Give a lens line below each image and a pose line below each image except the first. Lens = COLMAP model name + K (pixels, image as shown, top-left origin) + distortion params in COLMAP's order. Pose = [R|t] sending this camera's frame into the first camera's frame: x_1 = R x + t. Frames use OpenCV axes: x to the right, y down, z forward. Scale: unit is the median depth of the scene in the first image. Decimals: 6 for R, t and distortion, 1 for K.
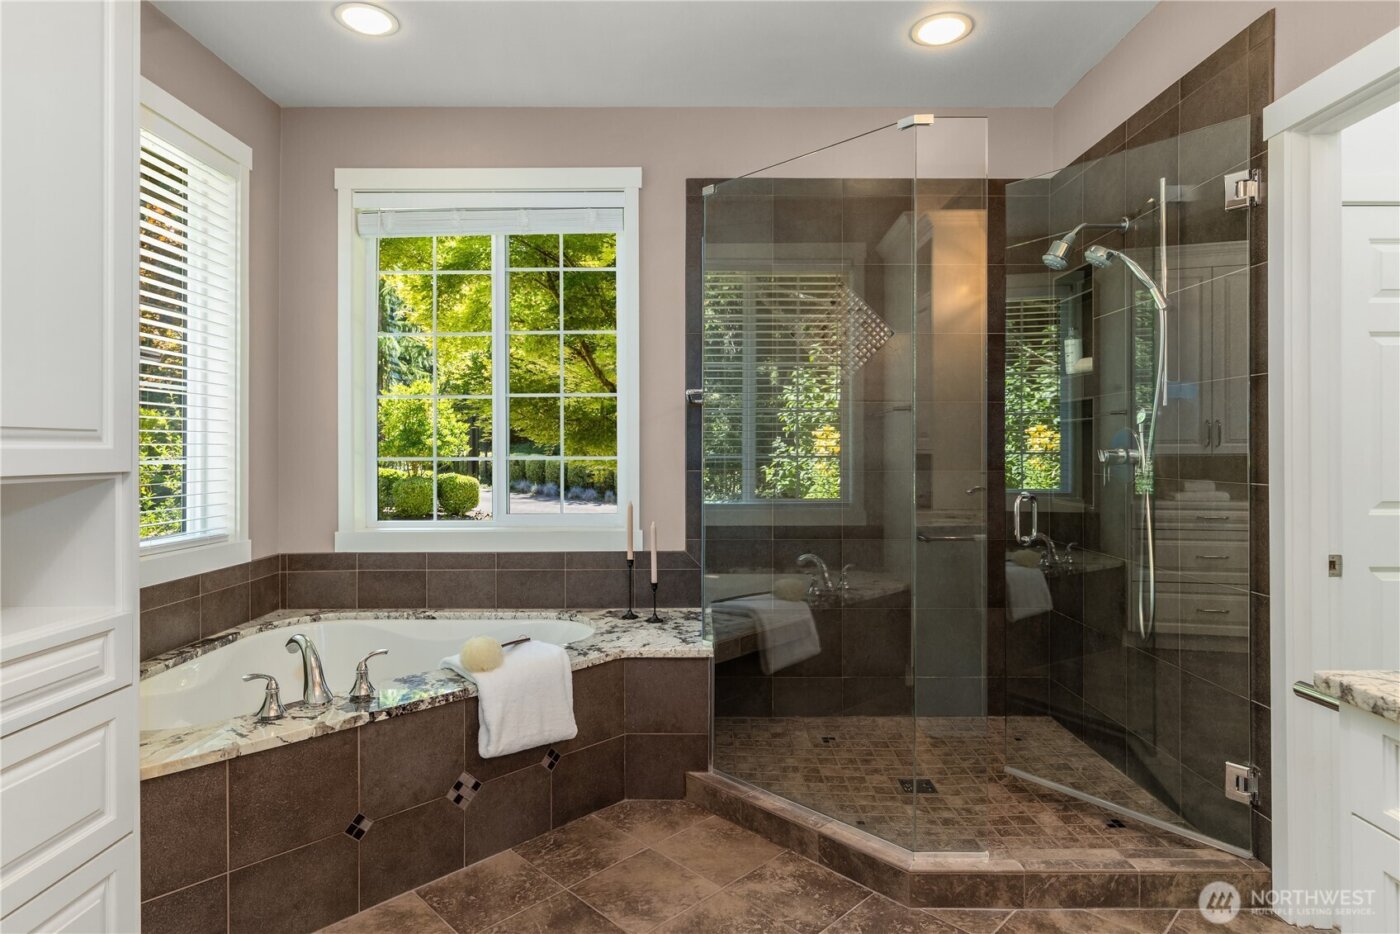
lens RADIAL K [[764.8, 0, 680.8], [0, 764.8, 441.8], [0, 0, 1]] dist [0.000870, -0.000722]
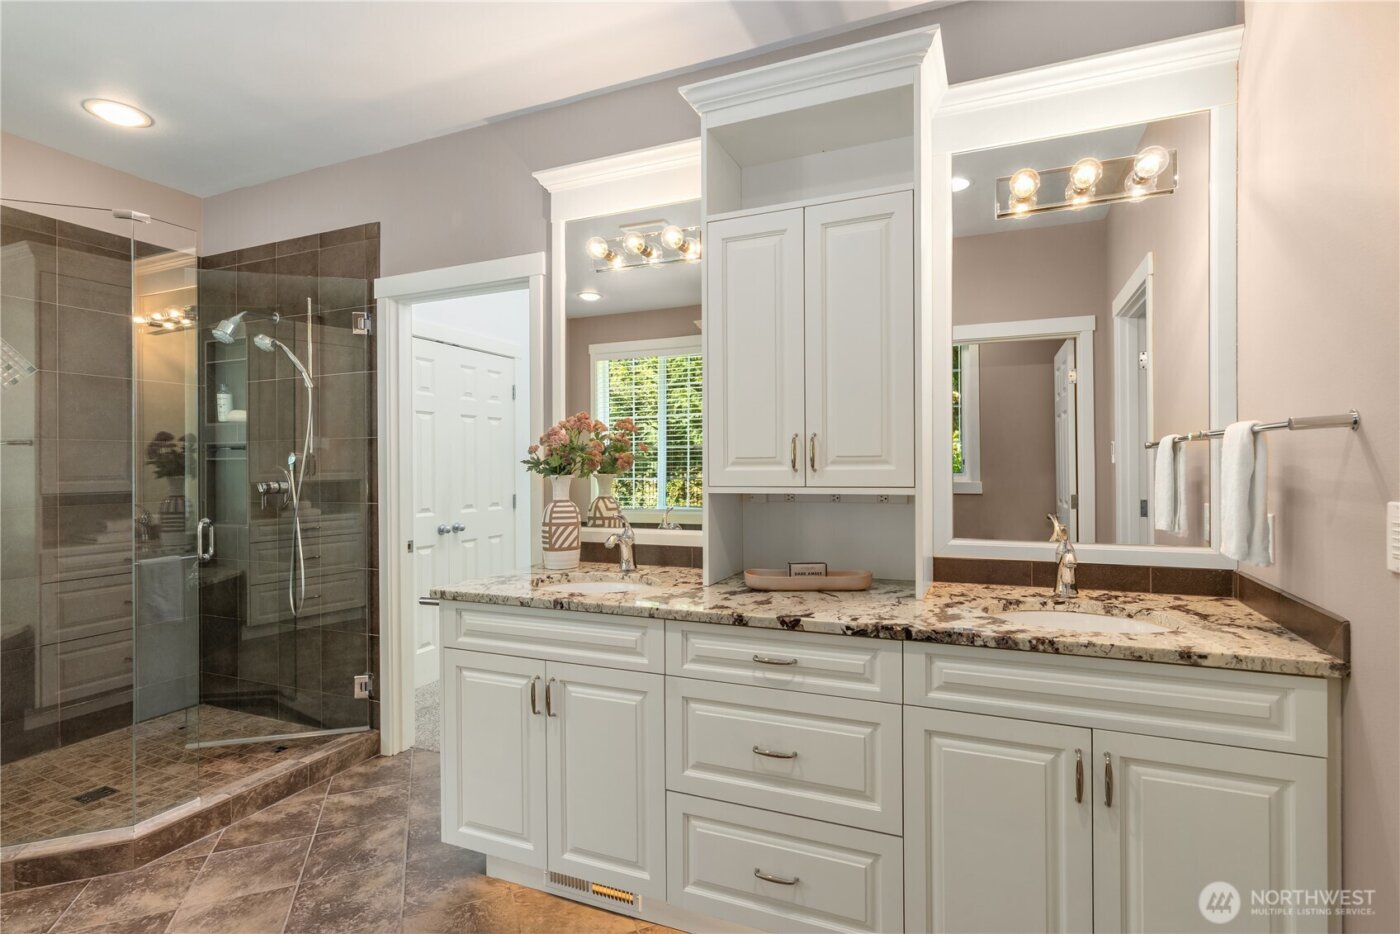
lens RADIAL K [[703.4, 0, 701.4], [0, 703.4, 464.5], [0, 0, 1]] dist [0.000211, -0.000008]
pose [[0.395213, -0.002851, 0.918585, -0.360554], [0.001923, 0.999996, 0.002277, -0.030818], [-0.918587, 0.000866, 0.395217, -0.258491]]
